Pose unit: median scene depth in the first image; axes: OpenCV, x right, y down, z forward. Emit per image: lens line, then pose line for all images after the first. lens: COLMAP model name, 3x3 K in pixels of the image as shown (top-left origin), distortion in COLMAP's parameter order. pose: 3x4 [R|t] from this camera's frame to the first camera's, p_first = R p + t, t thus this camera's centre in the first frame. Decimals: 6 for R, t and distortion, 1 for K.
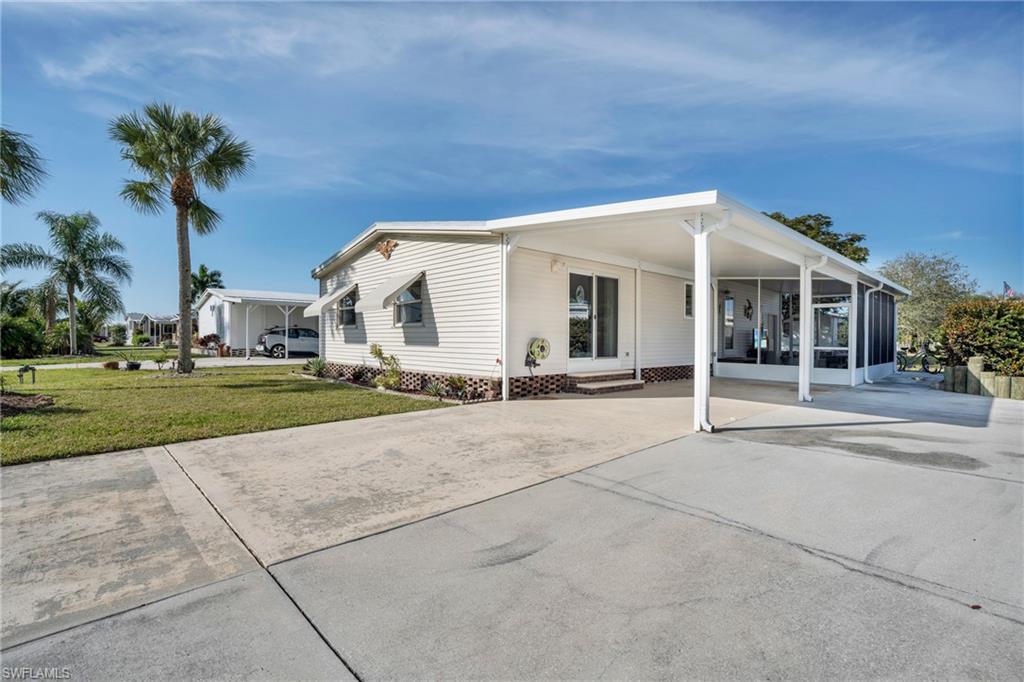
lens RADIAL K [[475.0, 0, 512.0], [0, 475.0, 341.0], [0, 0, 1]] dist [-0.036288, 0.000428]
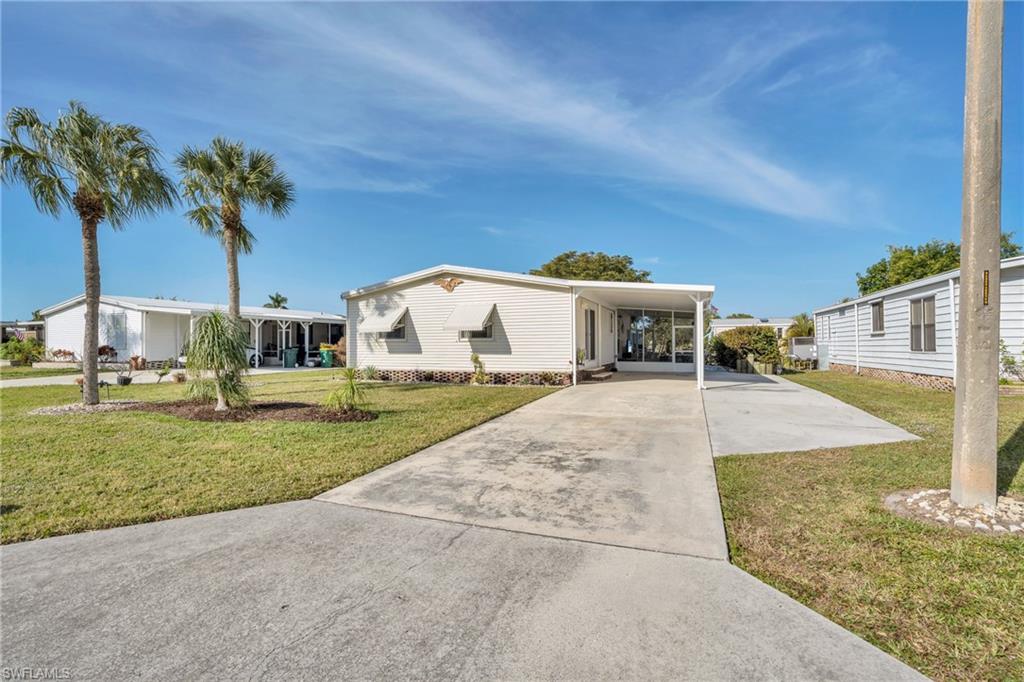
lens RADIAL K [[475.0, 0, 512.0], [0, 475.0, 341.0], [0, 0, 1]] dist [-0.036288, 0.000428]
pose [[0.895724, -0.005729, 0.444573, -0.731965], [0.011472, 0.999882, -0.010230, -0.013655], [-0.444462, 0.014263, 0.895684, -0.322937]]
